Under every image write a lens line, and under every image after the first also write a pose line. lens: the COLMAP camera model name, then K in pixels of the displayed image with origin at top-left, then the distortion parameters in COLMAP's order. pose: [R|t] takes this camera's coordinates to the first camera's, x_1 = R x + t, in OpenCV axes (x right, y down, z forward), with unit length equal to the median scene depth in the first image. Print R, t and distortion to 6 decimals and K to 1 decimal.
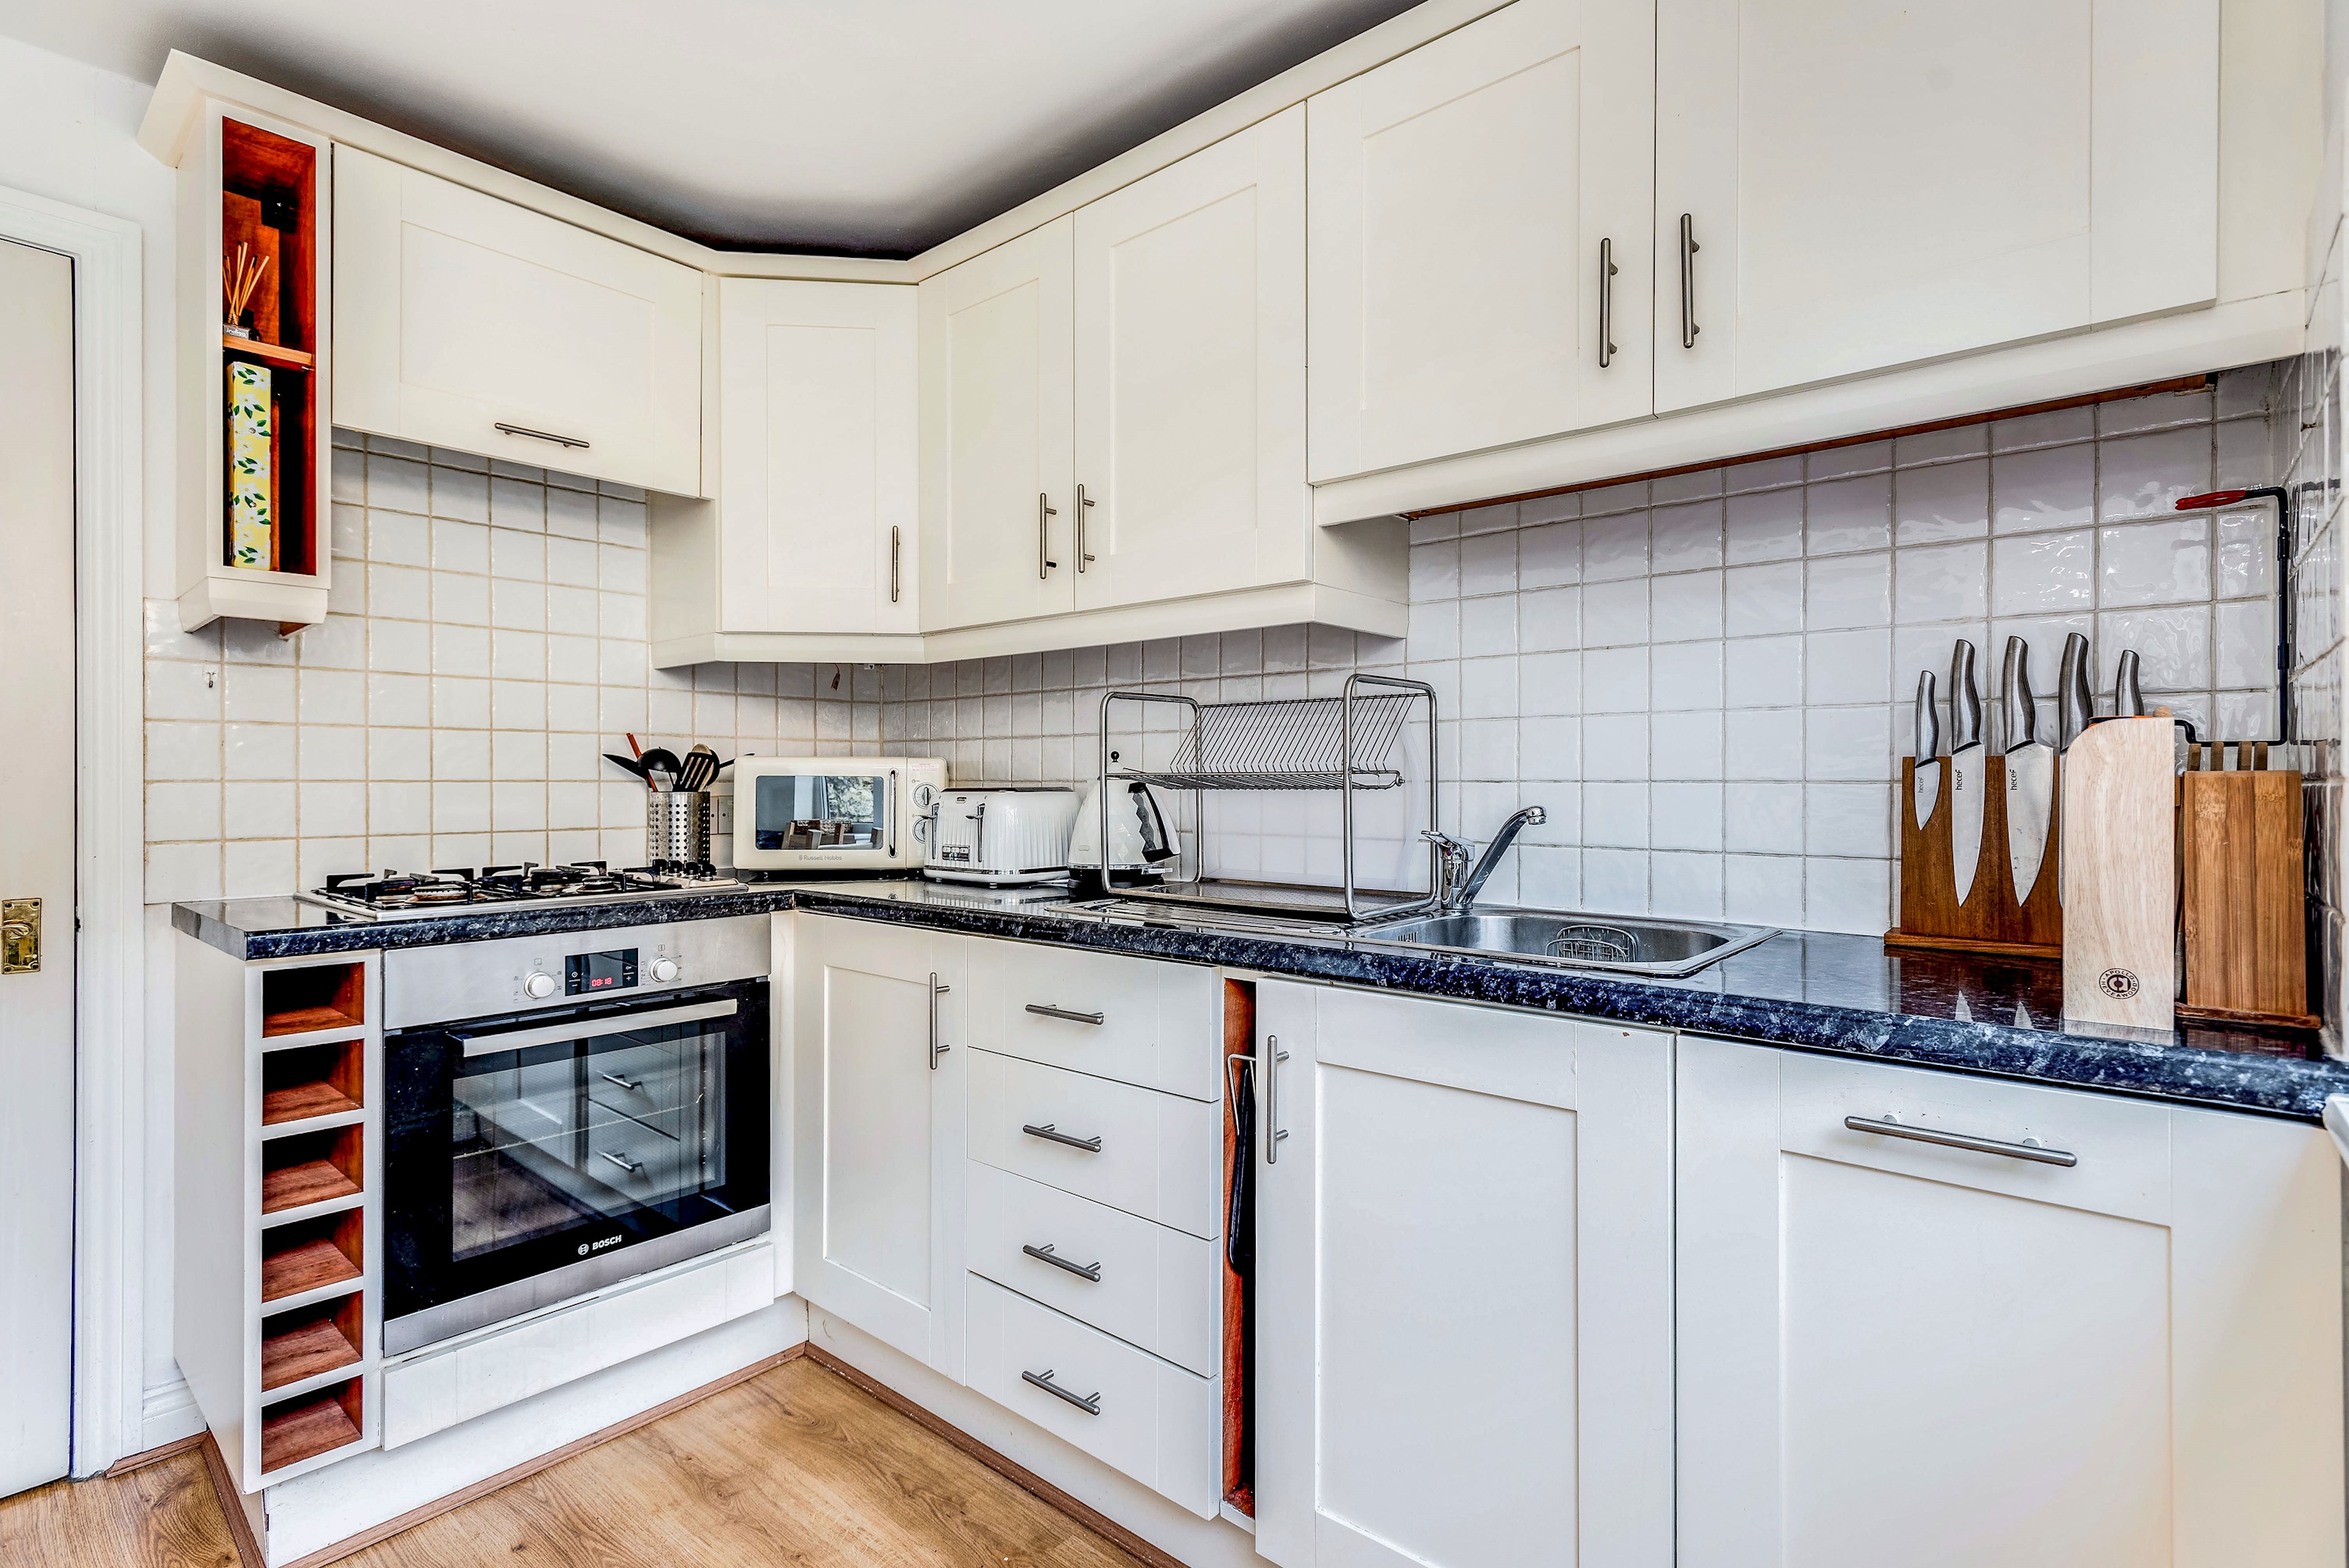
lens RADIAL K [[1115.8, 0, 1180.8], [0, 1115.8, 781.8], [0, 0, 1]] dist [0.020222, -0.007660]
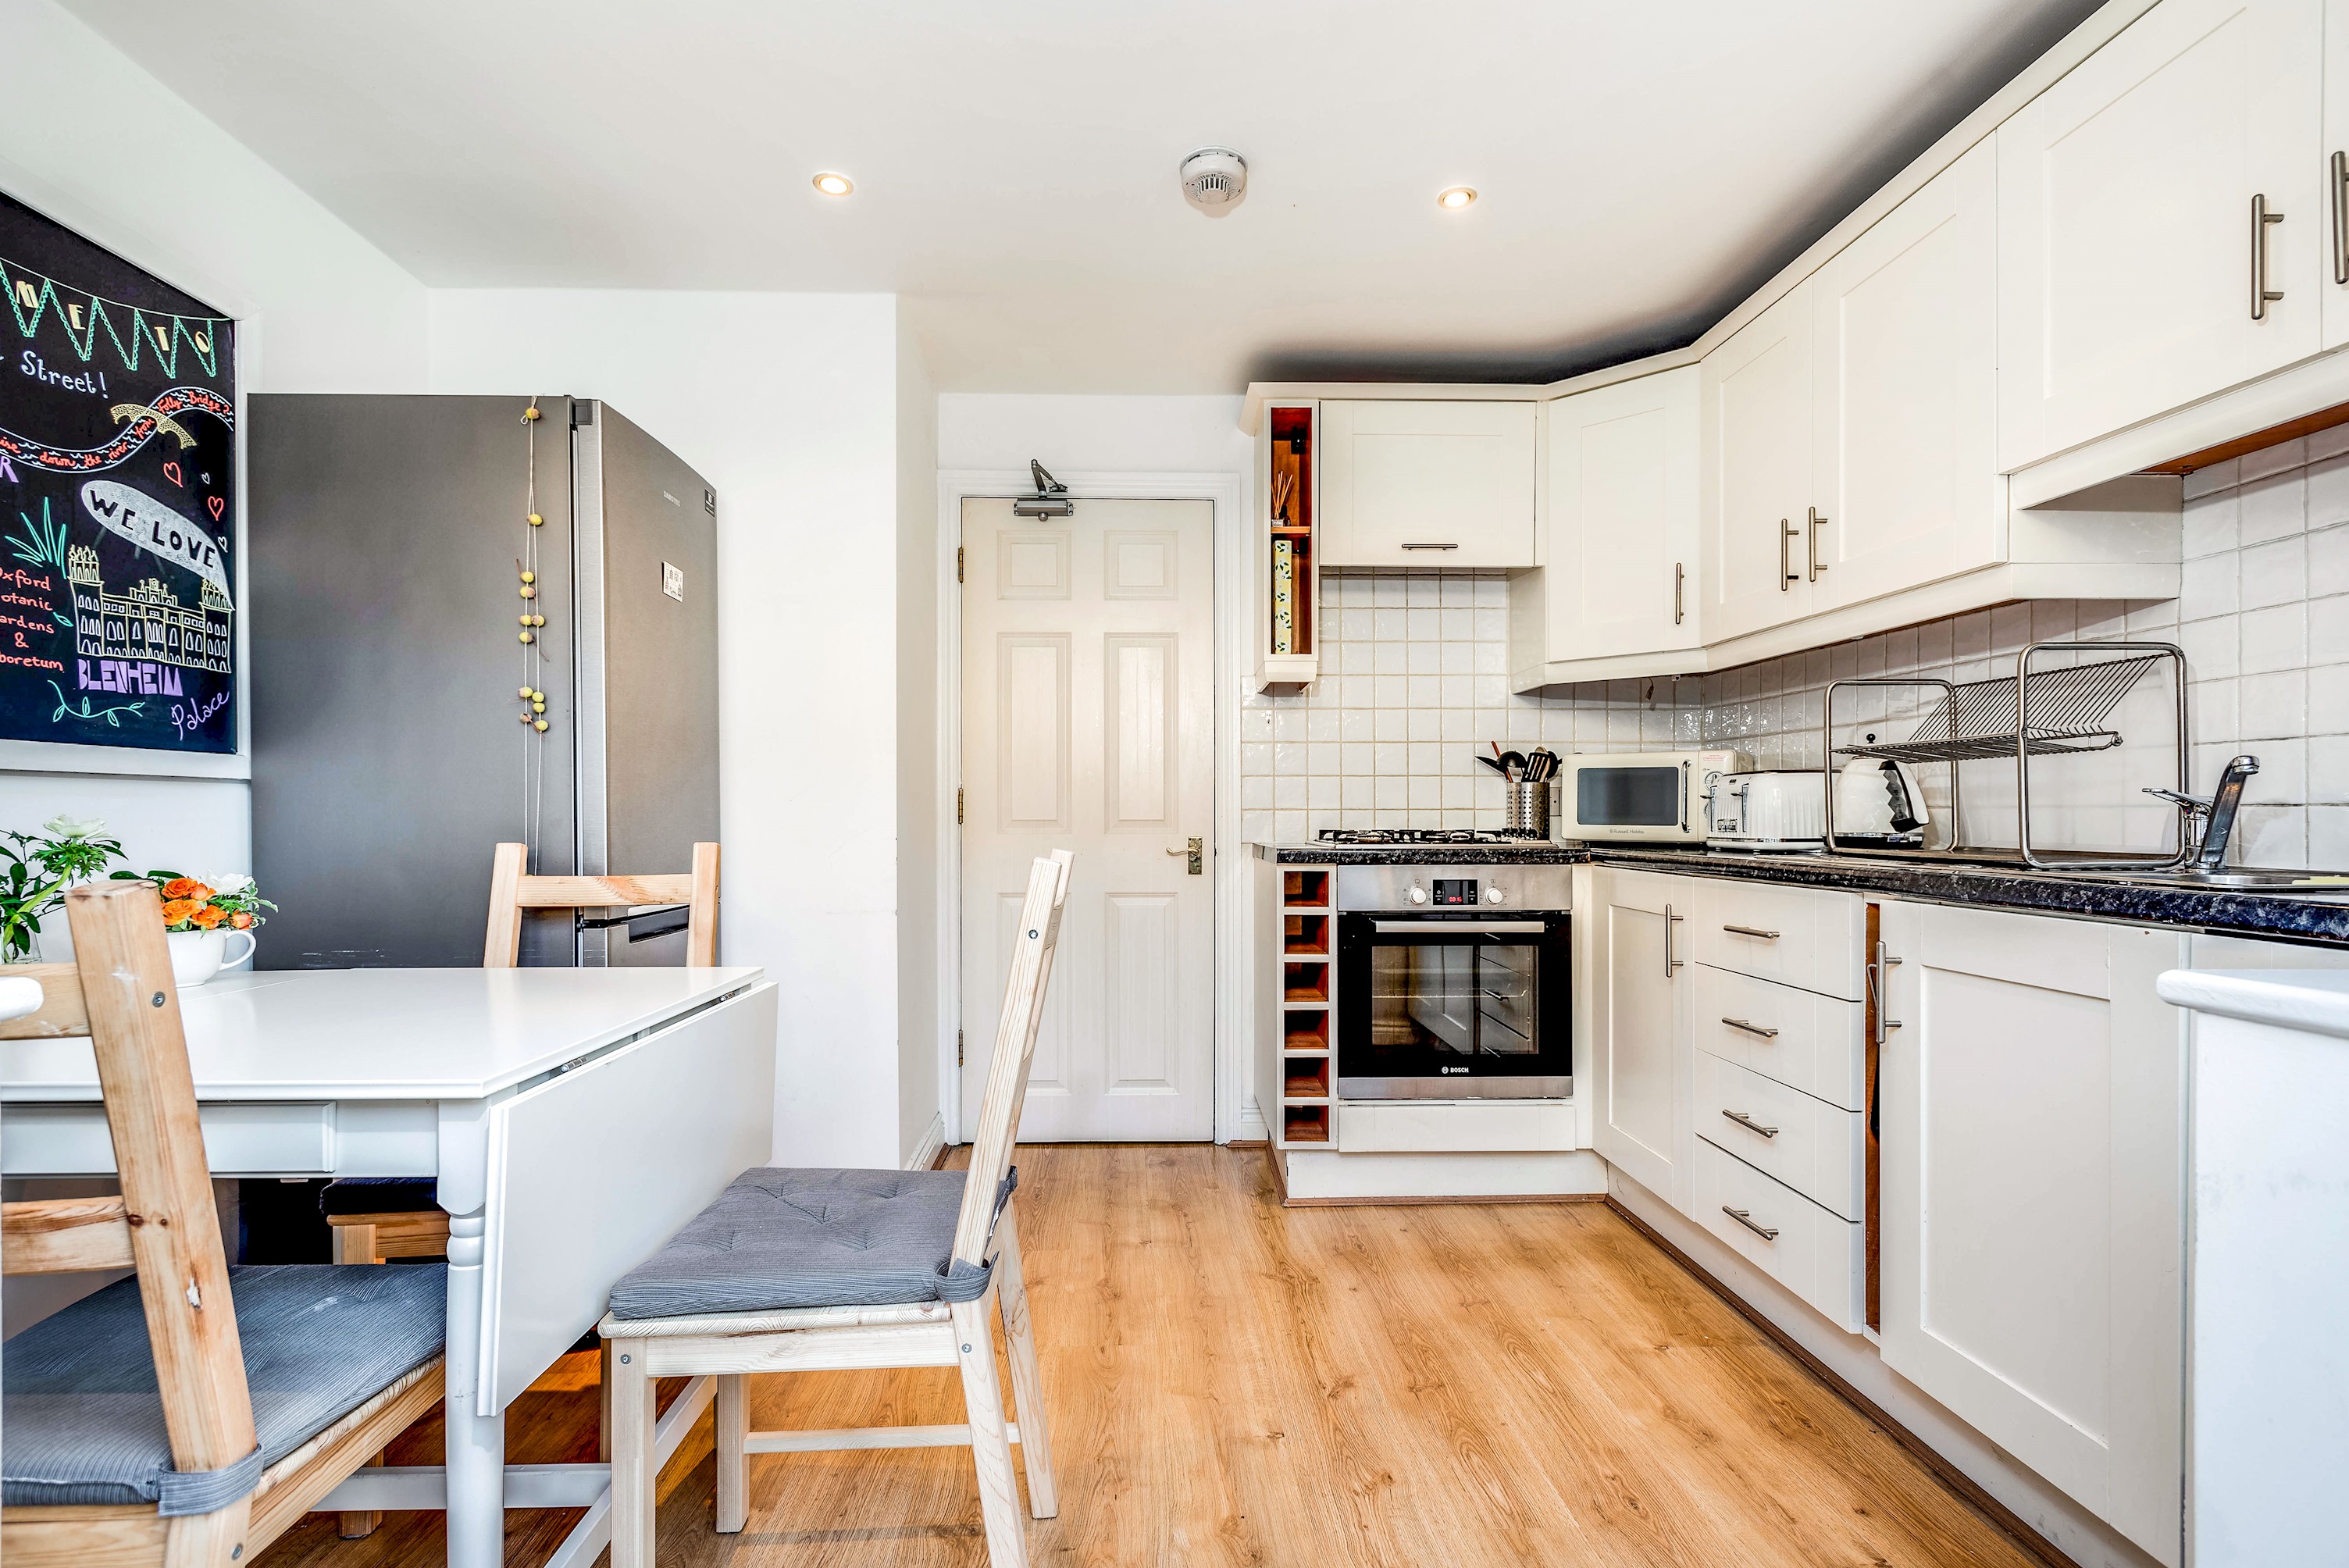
lens RADIAL K [[1127.6, 0, 1176.9], [0, 1127.6, 792.0], [0, 0, 1]] dist [0.019523, -0.000521]
pose [[0.682241, -0.014973, -0.730974, 0.343281], [0.001397, 0.999815, -0.019176, 0.059877], [0.731126, 0.012061, 0.682136, -0.320308]]
